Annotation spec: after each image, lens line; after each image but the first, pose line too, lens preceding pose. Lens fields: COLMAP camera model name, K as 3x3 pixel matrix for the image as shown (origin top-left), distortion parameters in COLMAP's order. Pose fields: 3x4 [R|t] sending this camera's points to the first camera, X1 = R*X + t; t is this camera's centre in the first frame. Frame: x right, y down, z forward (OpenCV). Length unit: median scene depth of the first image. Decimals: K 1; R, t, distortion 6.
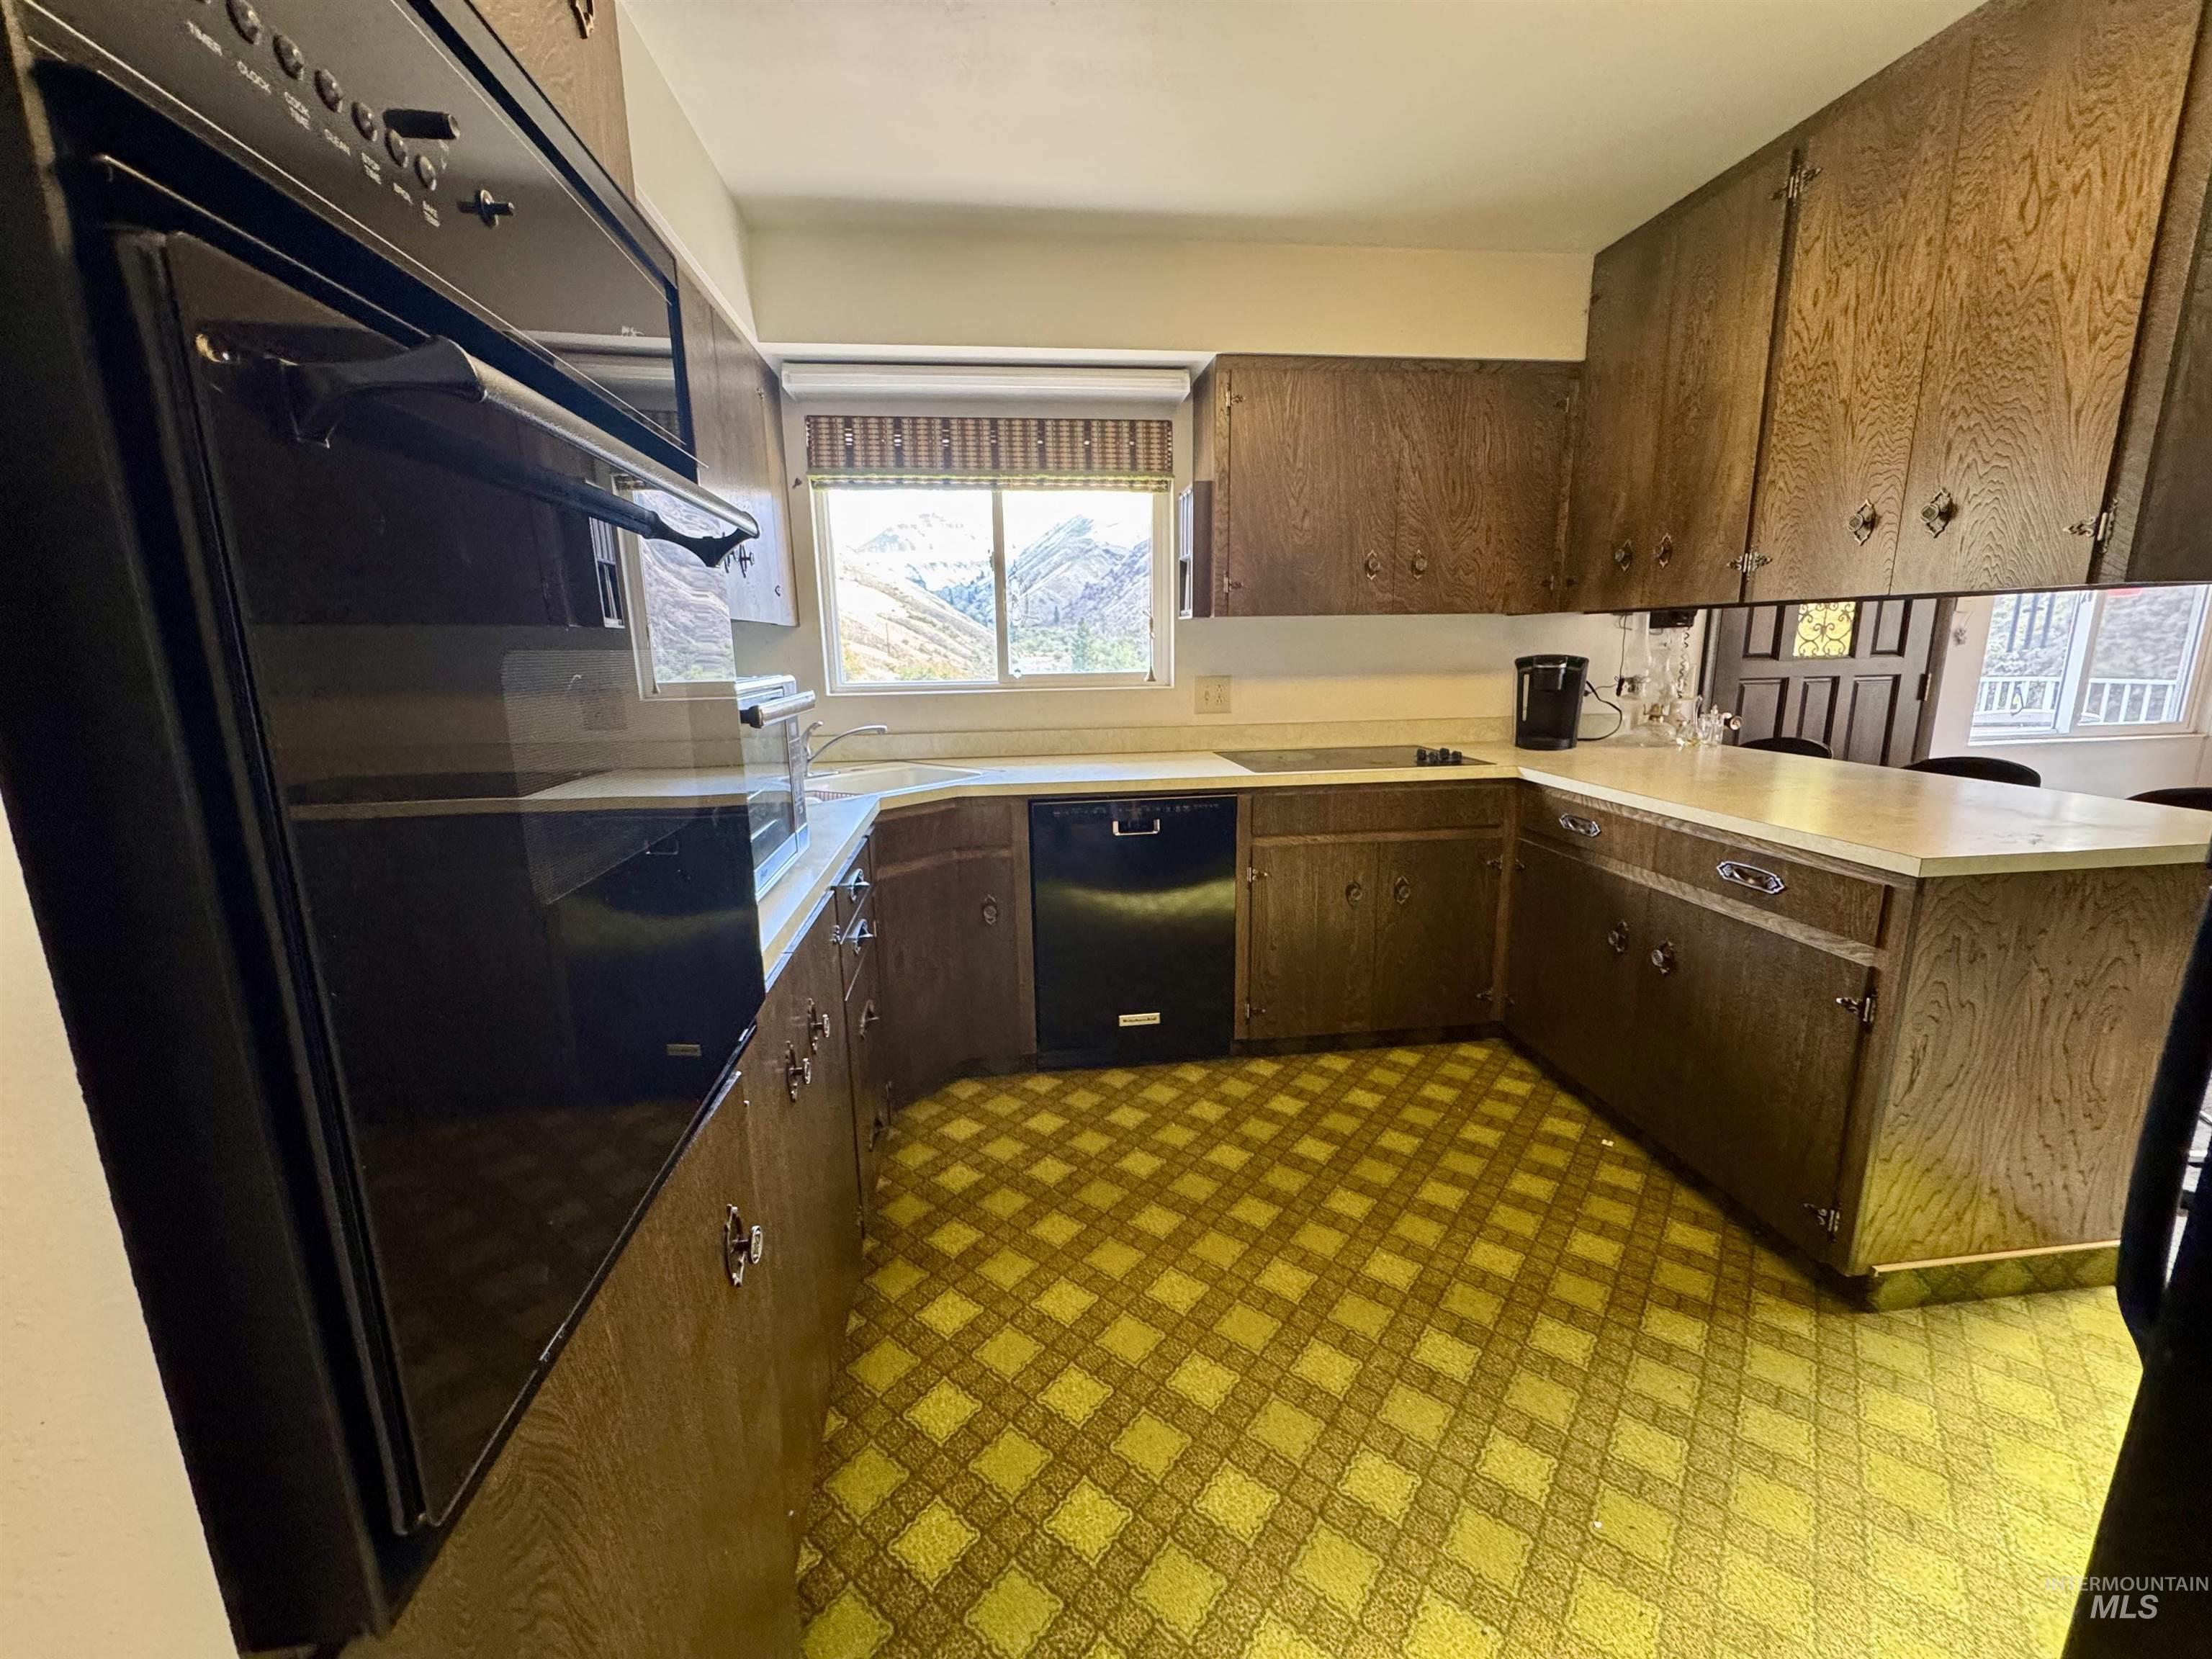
lens RADIAL K [[882.2, 0, 1106.9], [0, 882.2, 827.8], [0, 0, 1]] dist [-0.002008, -0.000046]
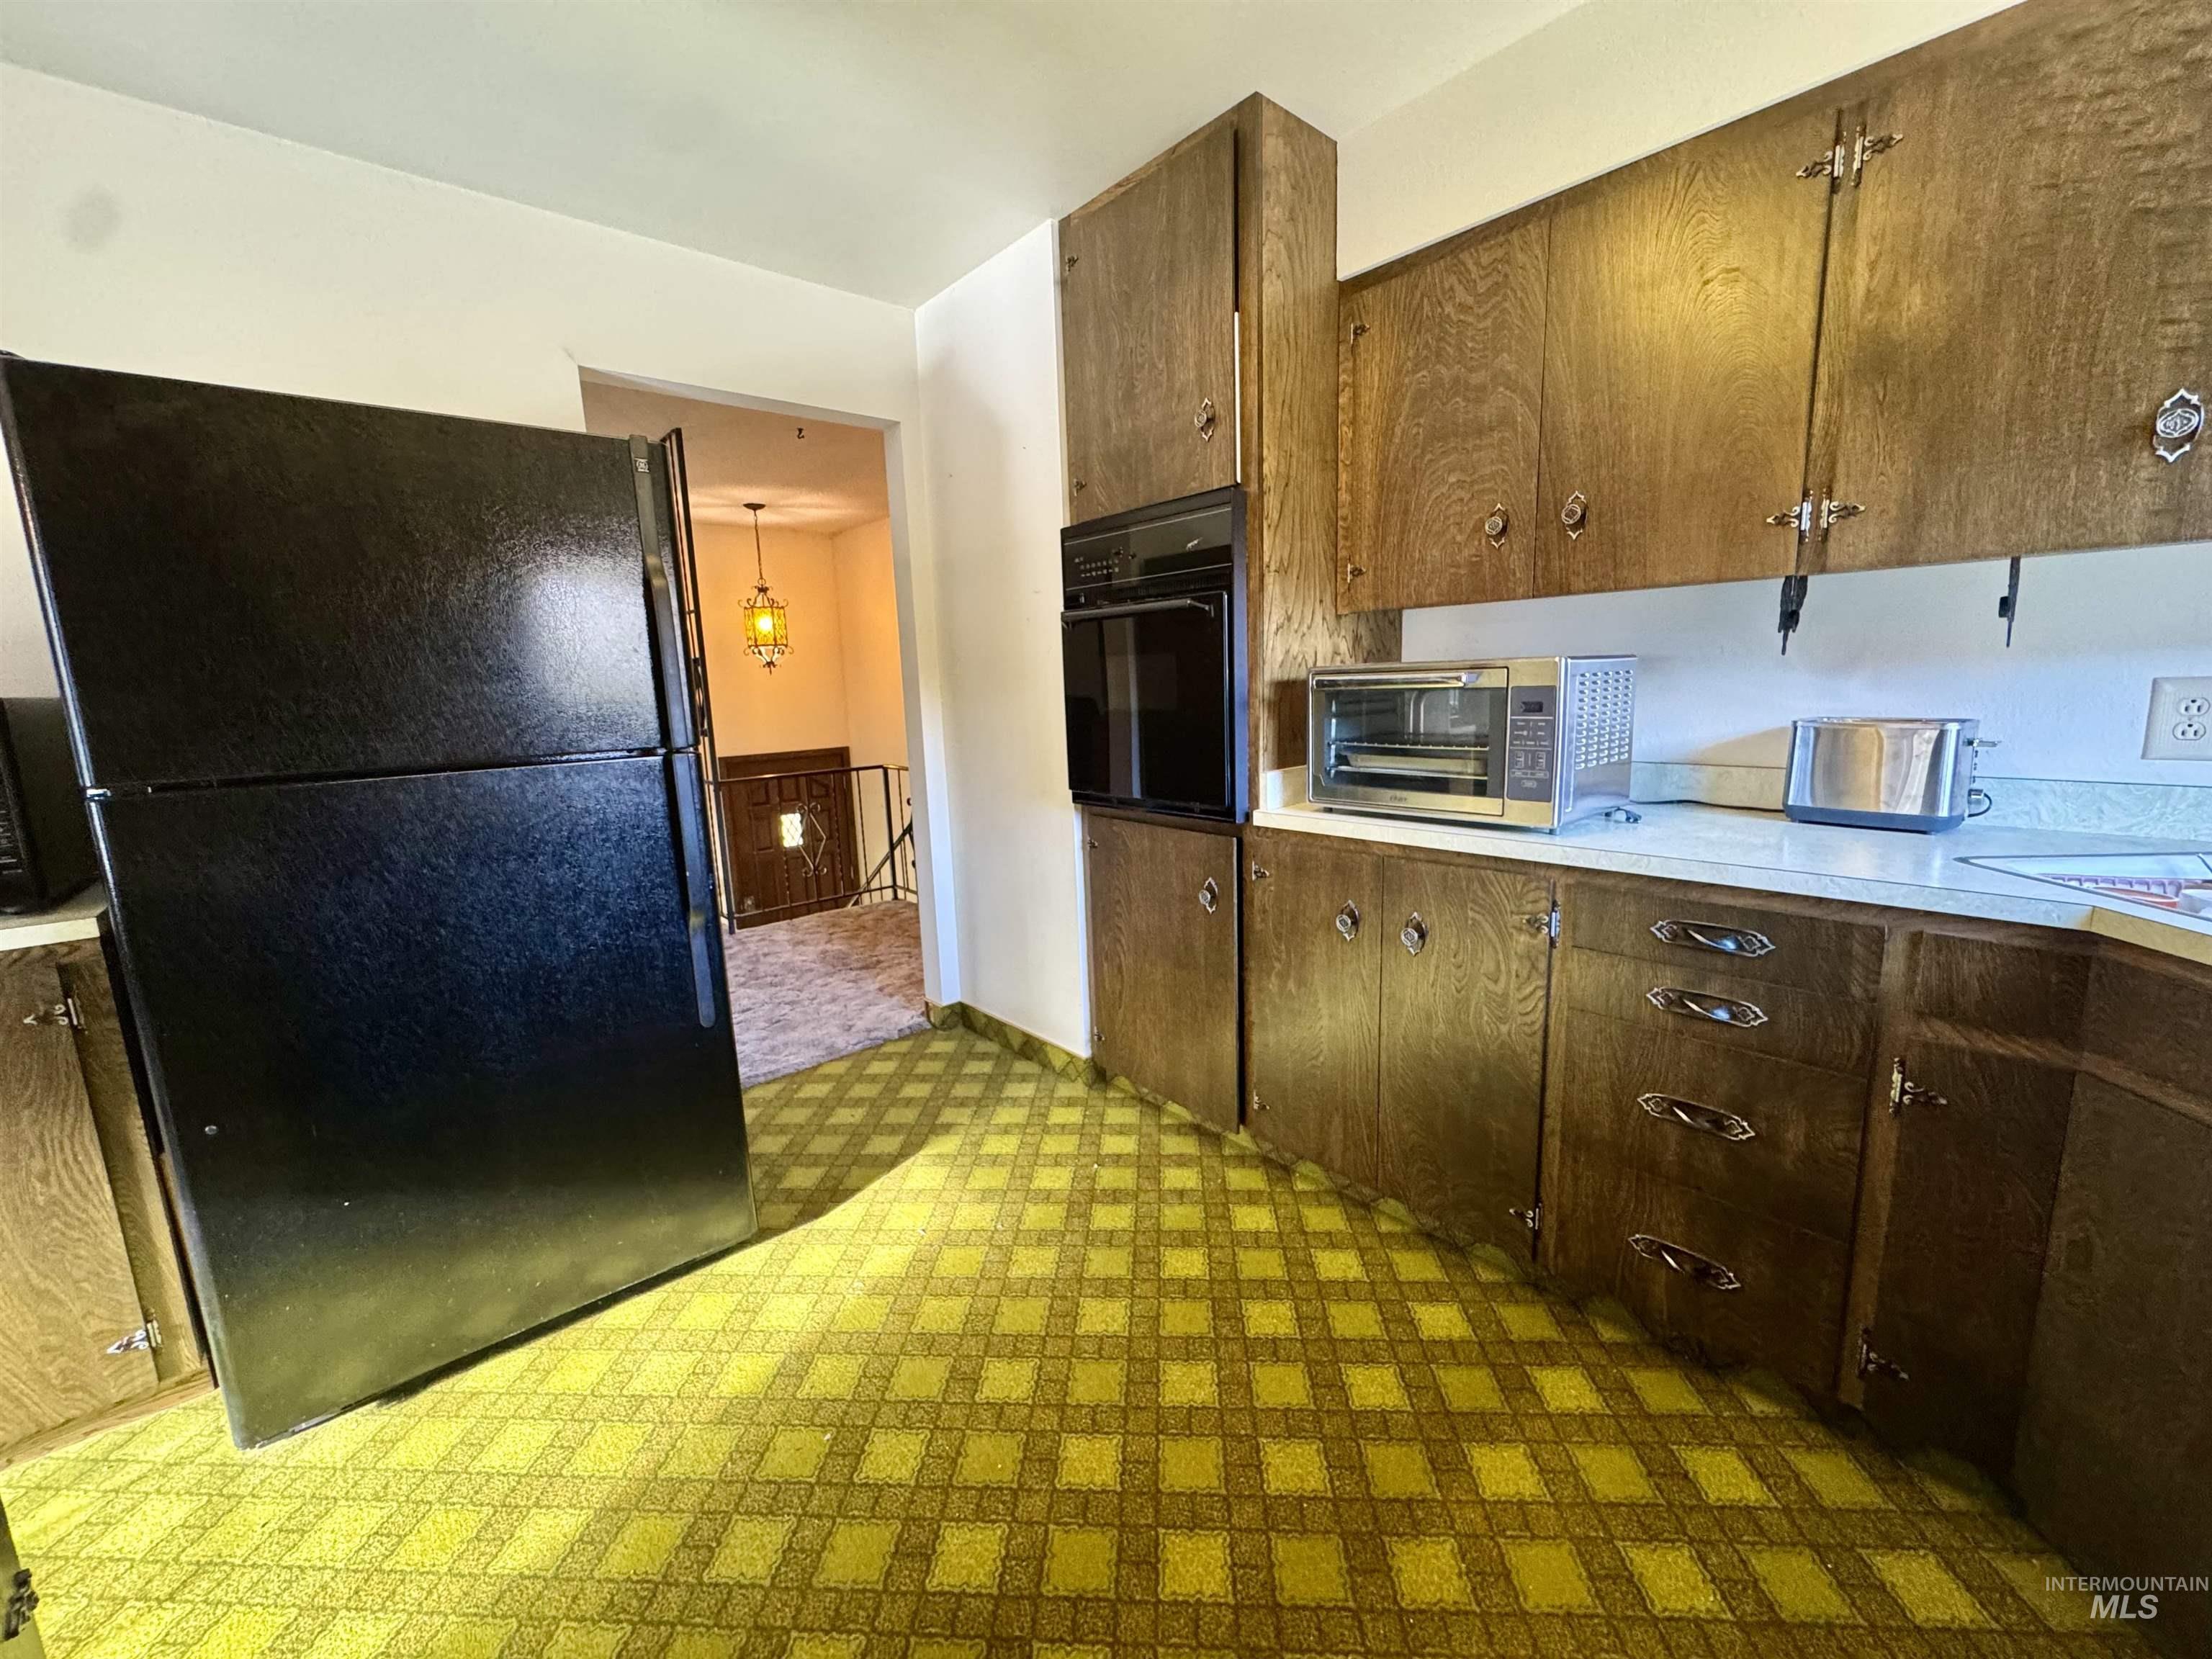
lens RADIAL K [[882.2, 0, 1103.4], [0, 882.2, 829.9], [0, 0, 1]] dist [-0.002008, -0.000046]
pose [[-0.827045, 0.139443, -0.544565, 0.621053], [-0.066371, 0.937746, 0.340922, -0.280355], [0.558203, 0.318102, -0.766303, 1.457823]]
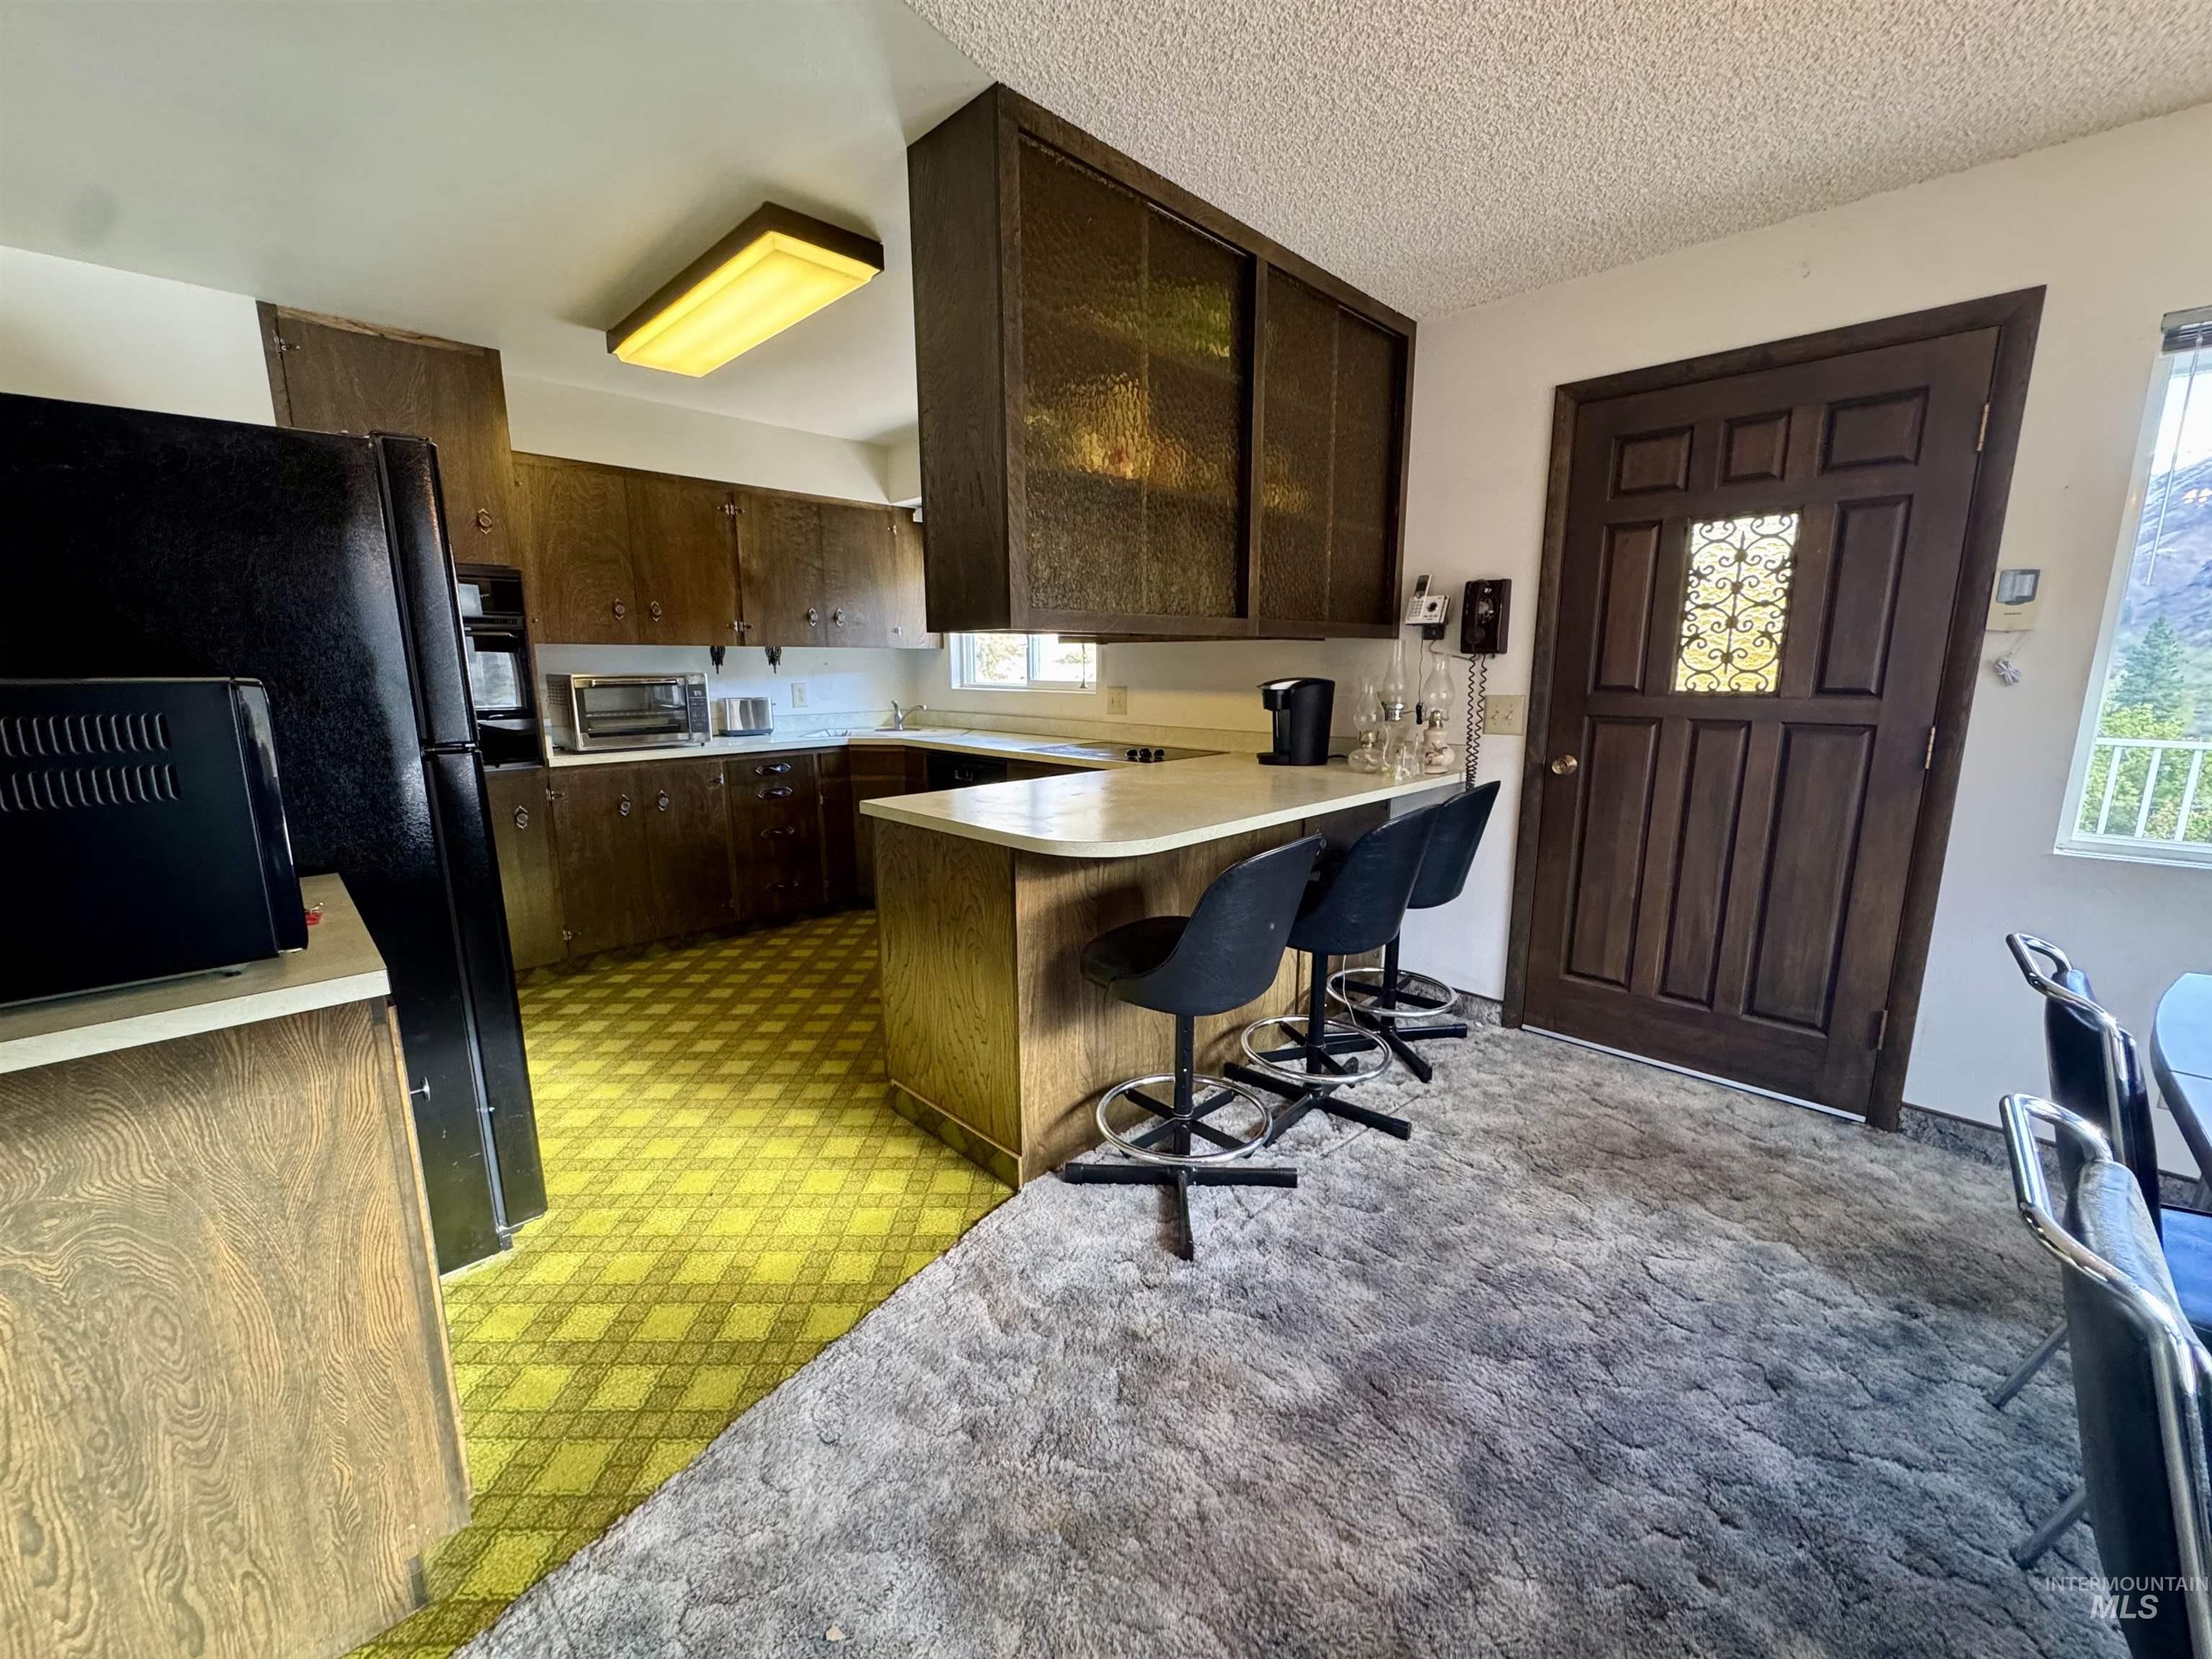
lens RADIAL K [[882.2, 0, 1104.9], [0, 882.2, 823.8], [0, 0, 1]] dist [-0.002008, -0.000046]
pose [[0.617399, 0.157229, -0.770778, 2.279717], [-0.167602, 0.983616, 0.066396, -0.100571], [0.768589, 0.088191, 0.633635, 0.286069]]
